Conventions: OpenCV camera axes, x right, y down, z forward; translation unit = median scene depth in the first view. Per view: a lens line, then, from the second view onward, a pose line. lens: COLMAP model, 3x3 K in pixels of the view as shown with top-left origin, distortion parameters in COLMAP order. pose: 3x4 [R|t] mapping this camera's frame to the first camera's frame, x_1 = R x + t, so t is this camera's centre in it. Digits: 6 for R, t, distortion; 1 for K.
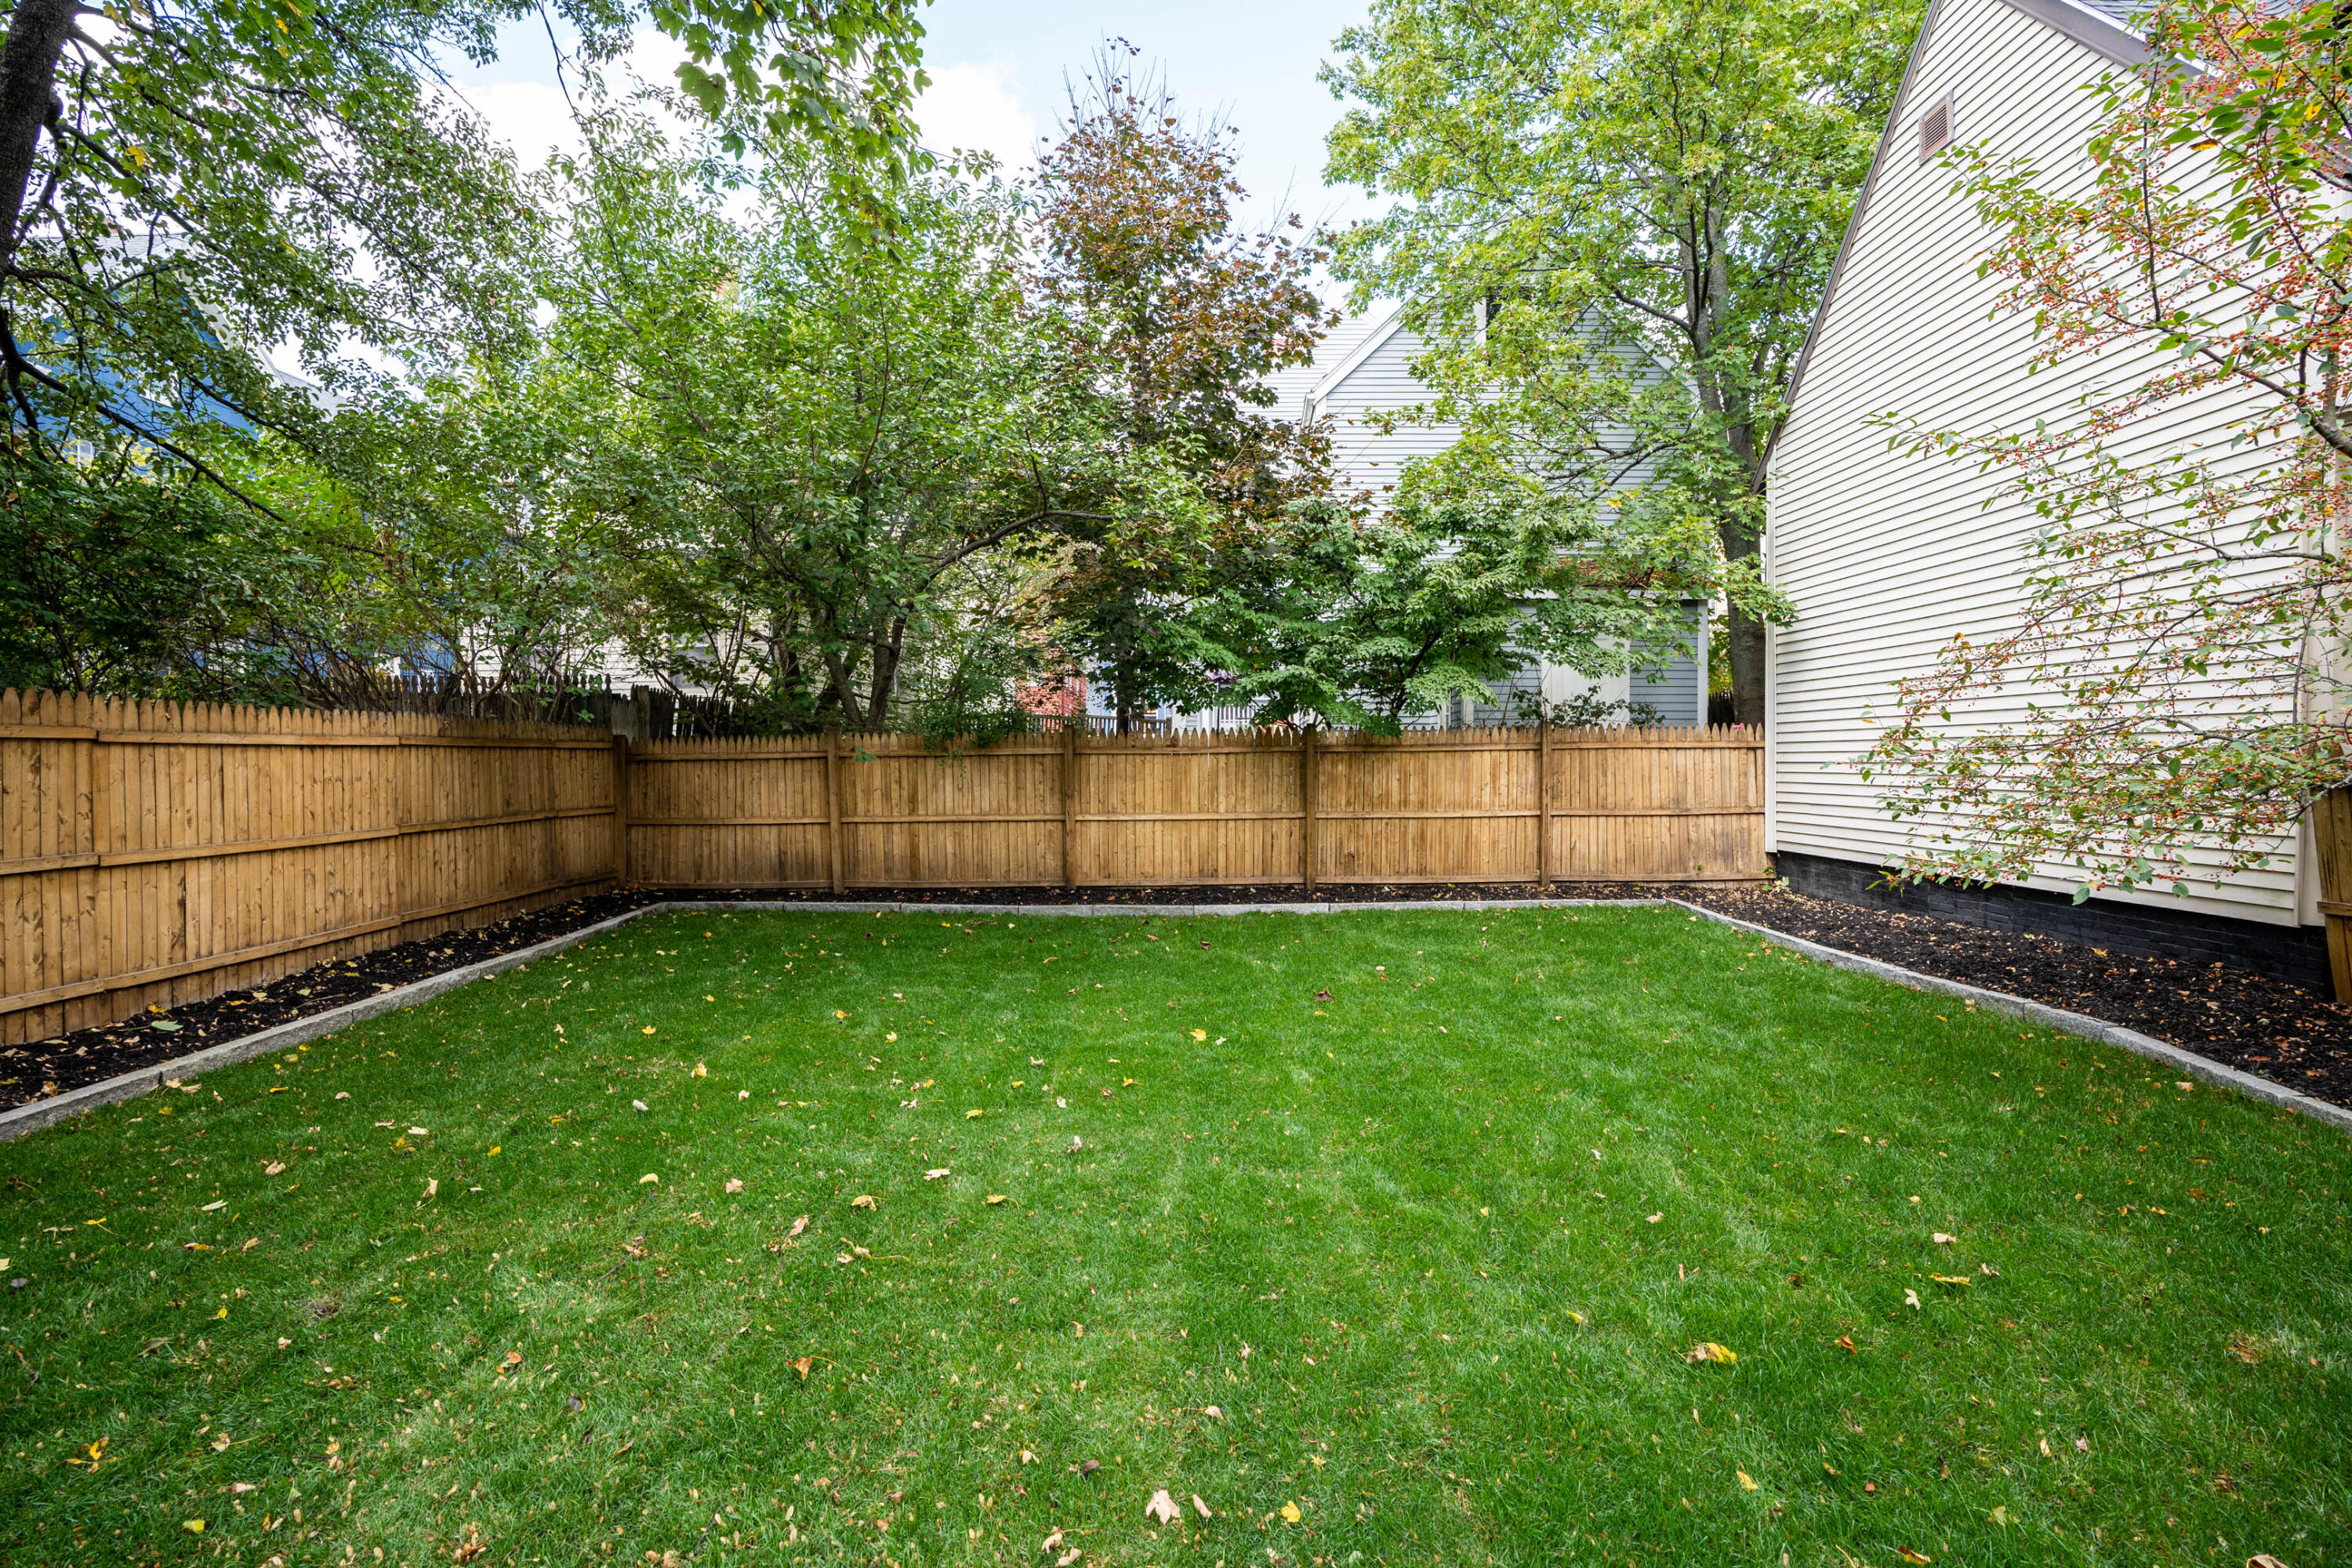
lens RADIAL K [[1152.1, 0, 1234.1], [0, 1152.1, 765.4], [0, 0, 1]] dist [-0.056679, 0.000251]
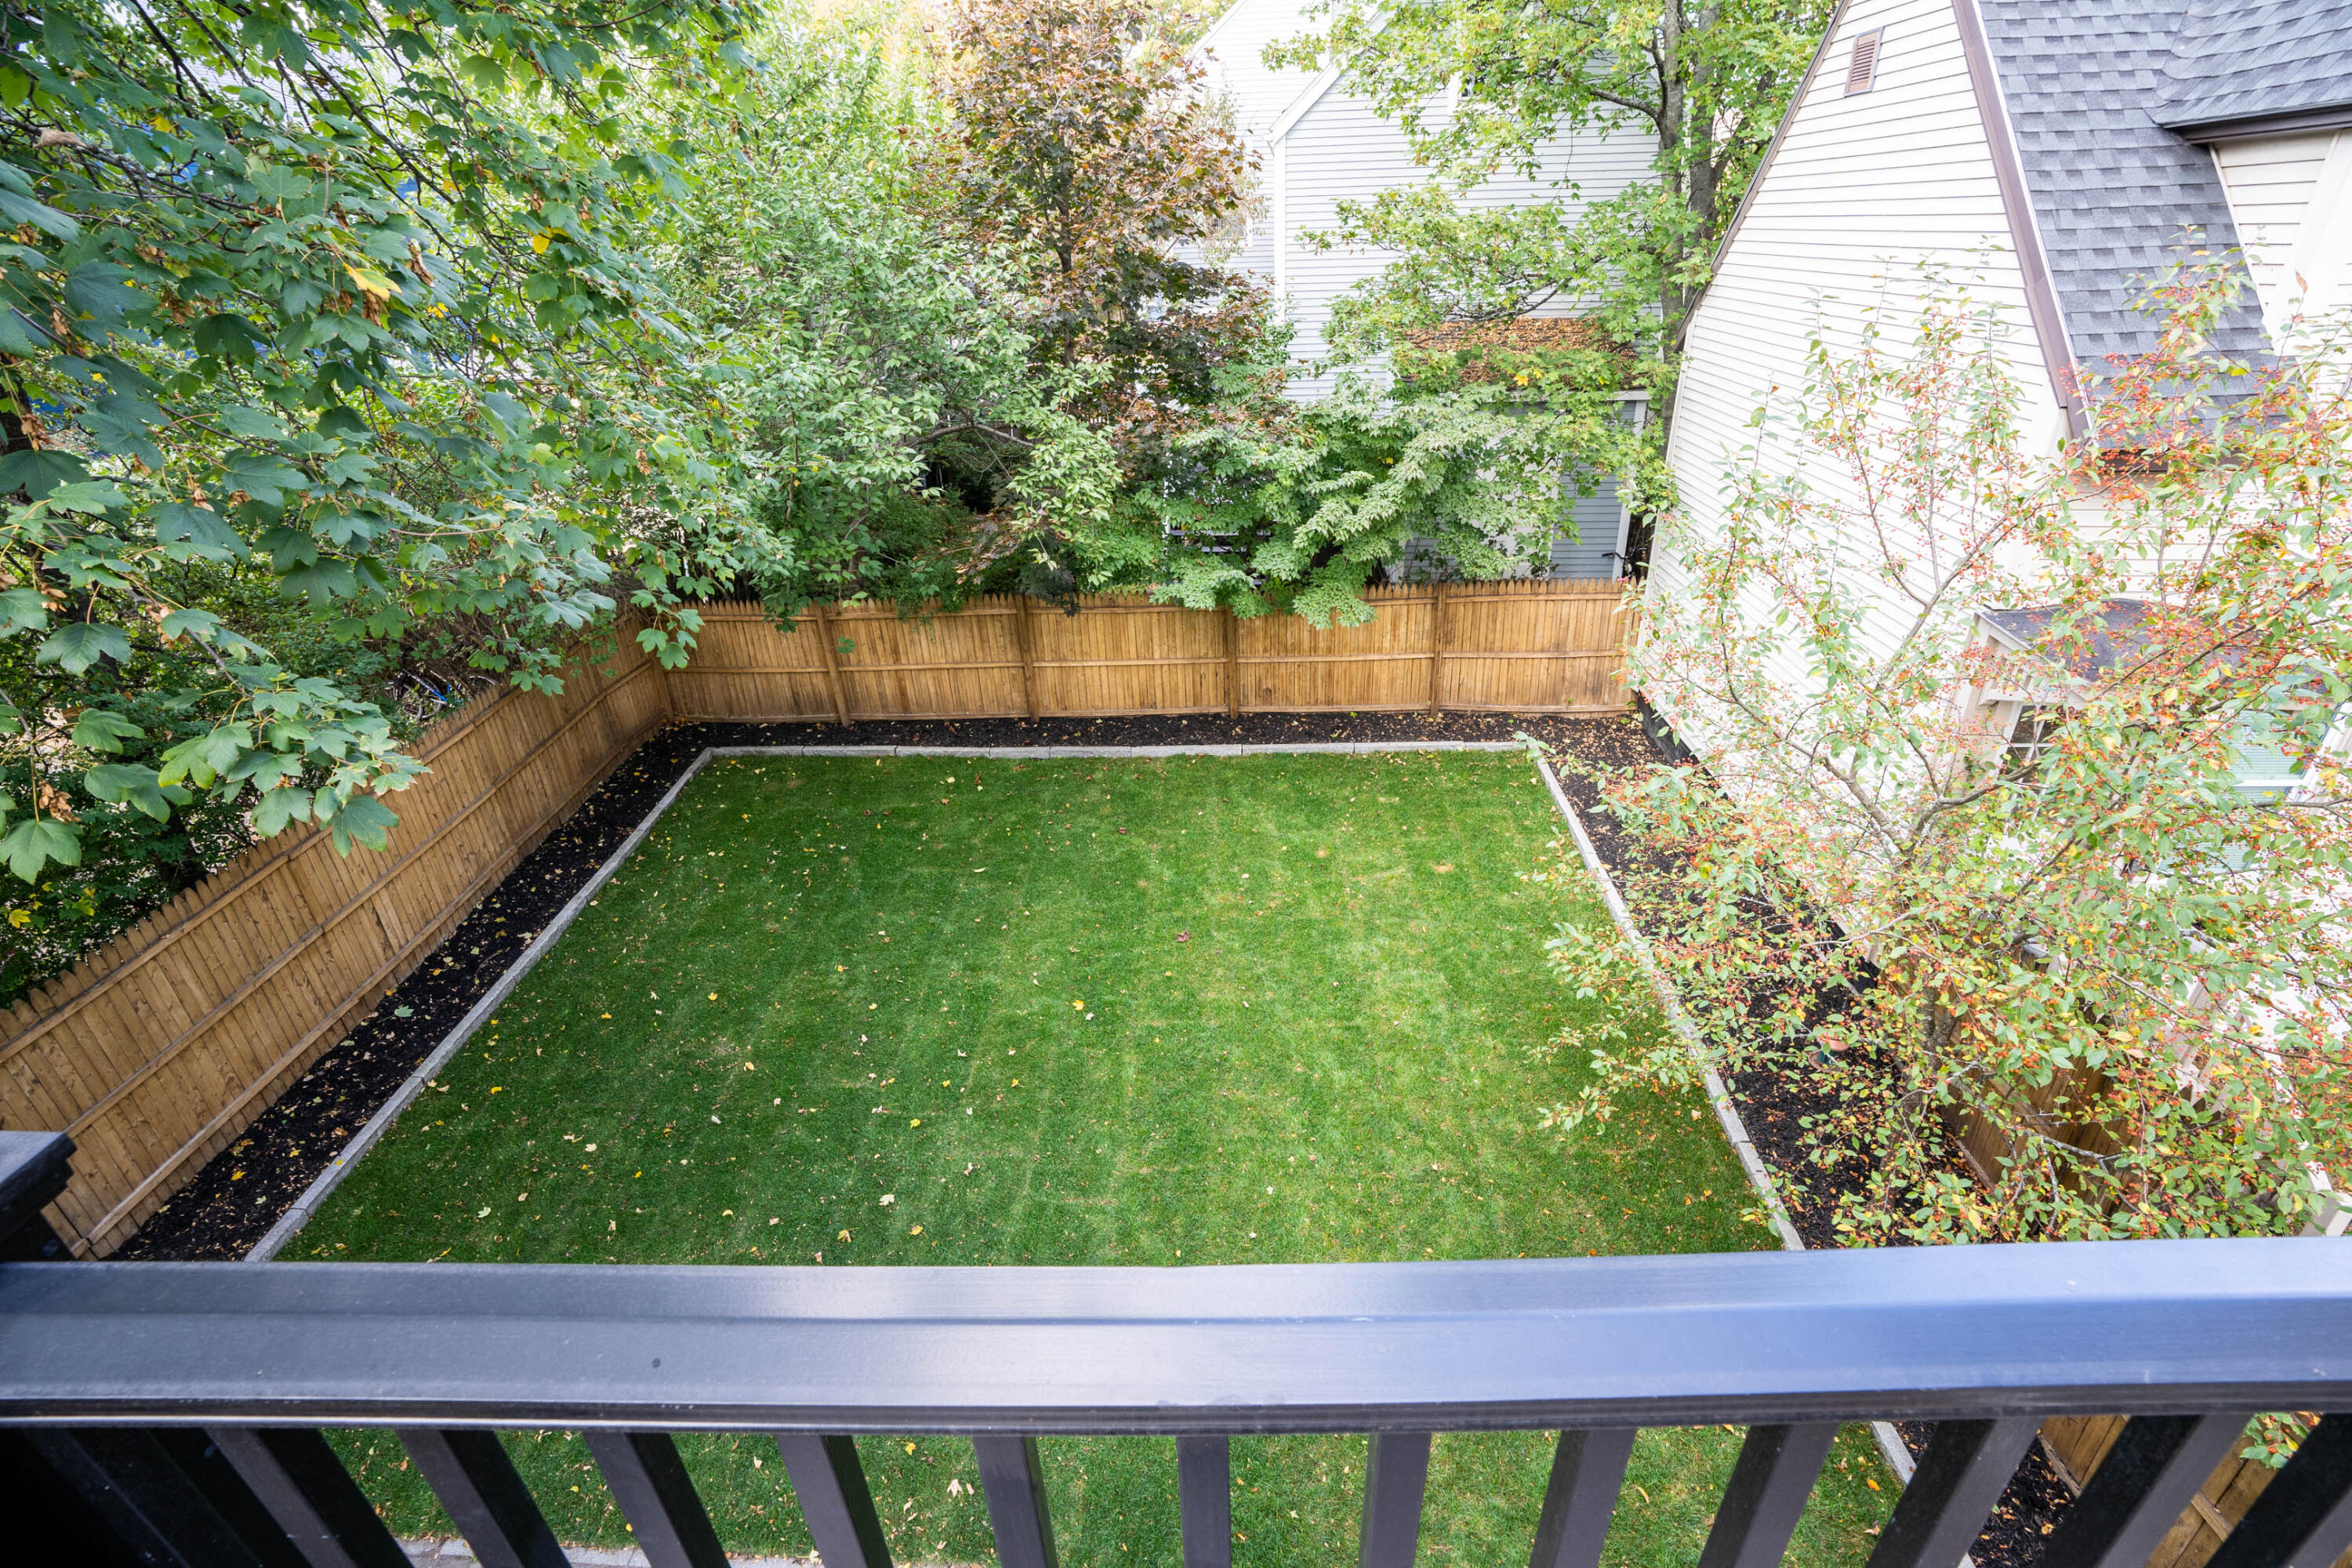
lens RADIAL K [[1152.1, 0, 1234.1], [0, 1152.1, 765.4], [0, 0, 1]] dist [-0.056679, 0.000251]
pose [[0.998616, 0.008145, -0.051952, 0.128986], [0.014518, 0.906836, 0.421234, -0.350867], [0.050543, -0.421405, 0.905463, -0.100848]]
